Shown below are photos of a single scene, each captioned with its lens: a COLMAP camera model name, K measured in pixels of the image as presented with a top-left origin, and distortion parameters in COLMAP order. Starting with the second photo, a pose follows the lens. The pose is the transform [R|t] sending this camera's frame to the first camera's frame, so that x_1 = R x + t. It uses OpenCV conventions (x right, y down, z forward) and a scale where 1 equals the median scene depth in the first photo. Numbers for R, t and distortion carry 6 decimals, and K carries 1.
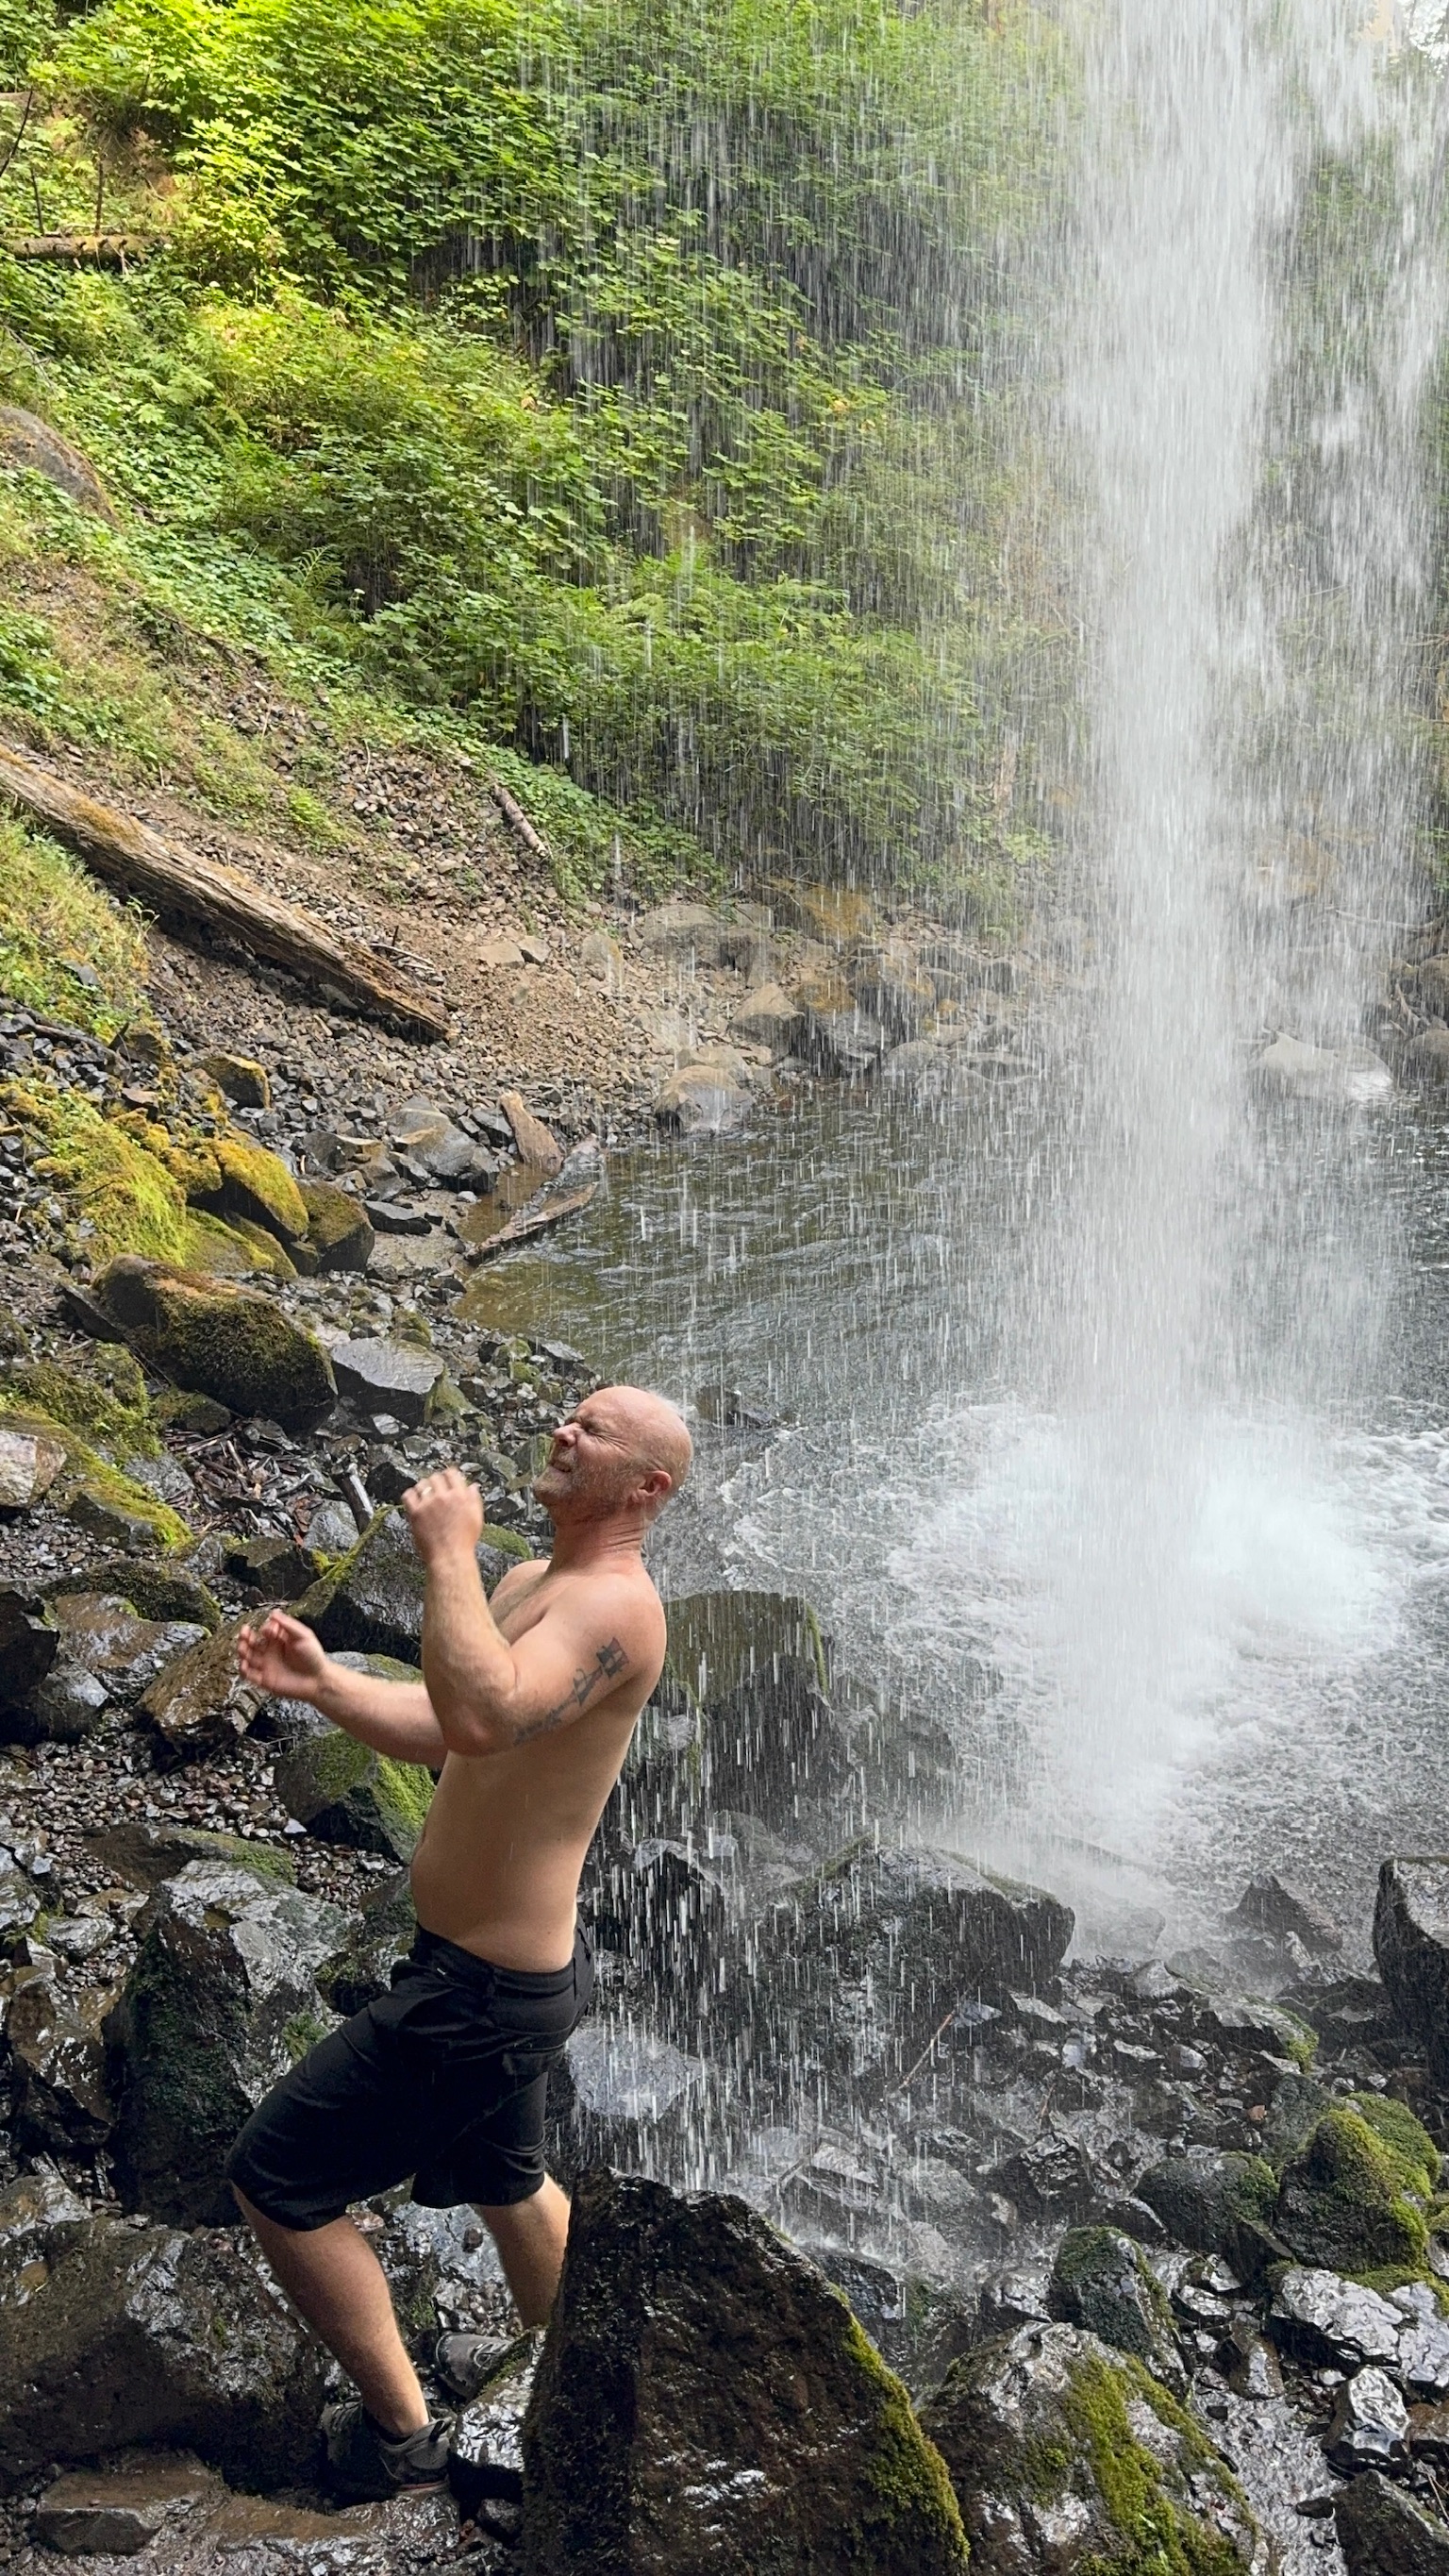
lens RADIAL K [[2188.4, 0, 724.5], [0, 2188.4, 1288.0], [0, 0, 1]] dist [0.098066, -0.206740]
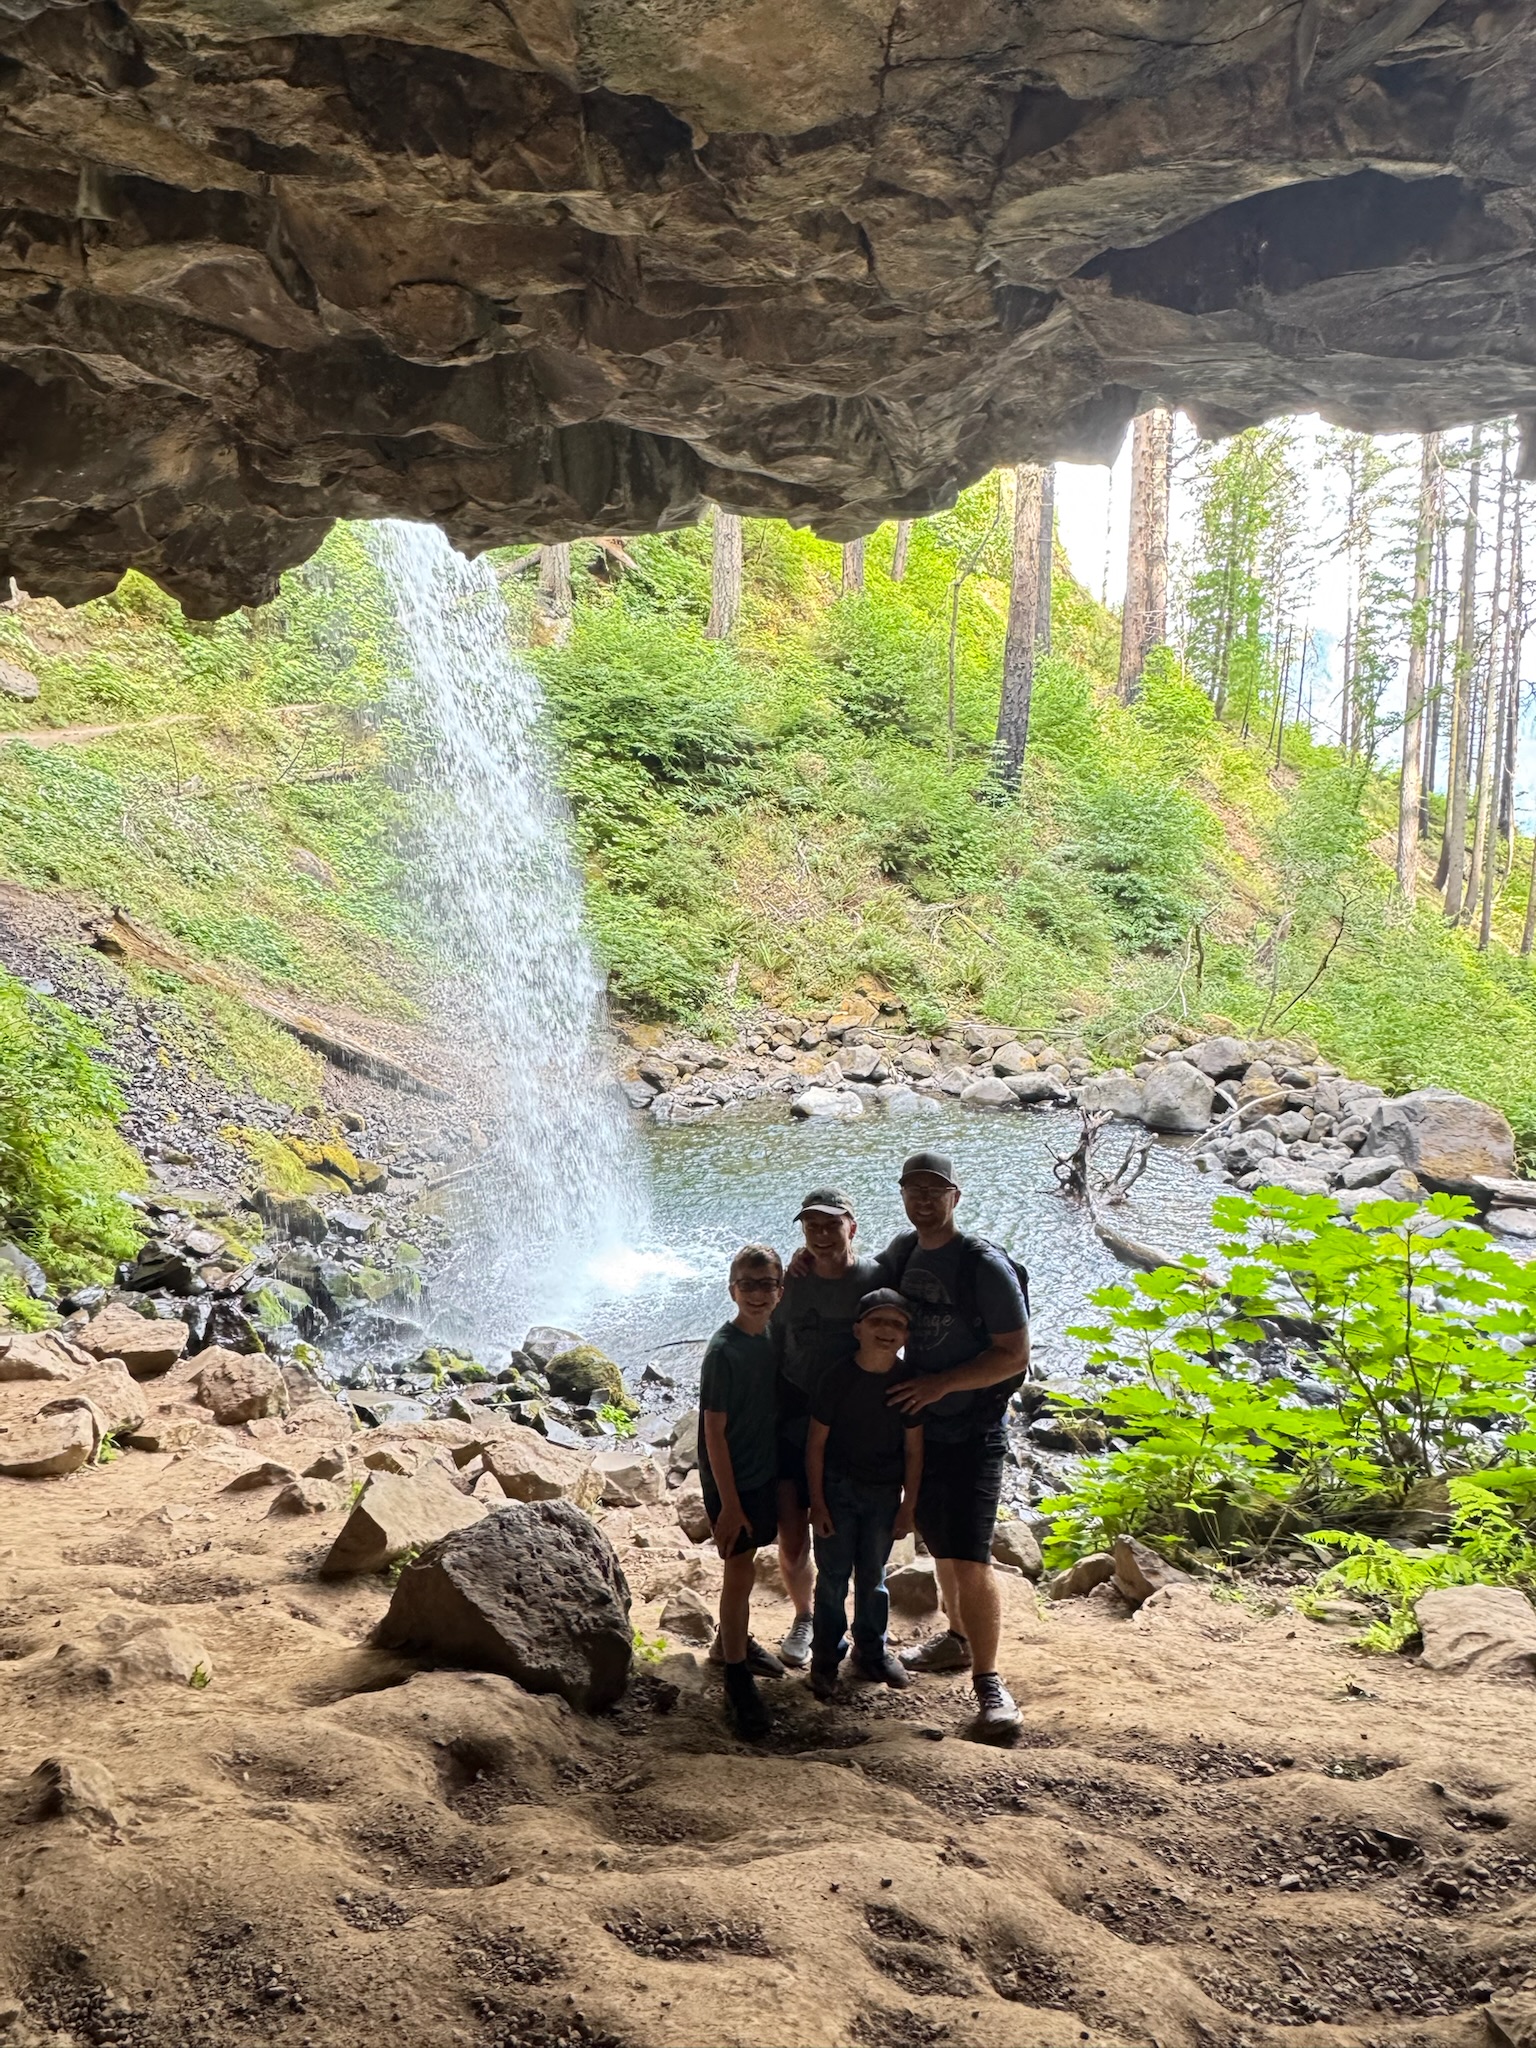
lens RADIAL K [[1301.2, 0, 768.0], [0, 1301.2, 1024.0], [0, 0, 1]] dist [-0.001026, -0.000725]
pose [[0.999614, -0.021874, -0.017155, 0.280814], [0.019191, 0.989476, -0.143418, 0.021019], [0.020111, 0.143033, 0.989514, -0.503602]]
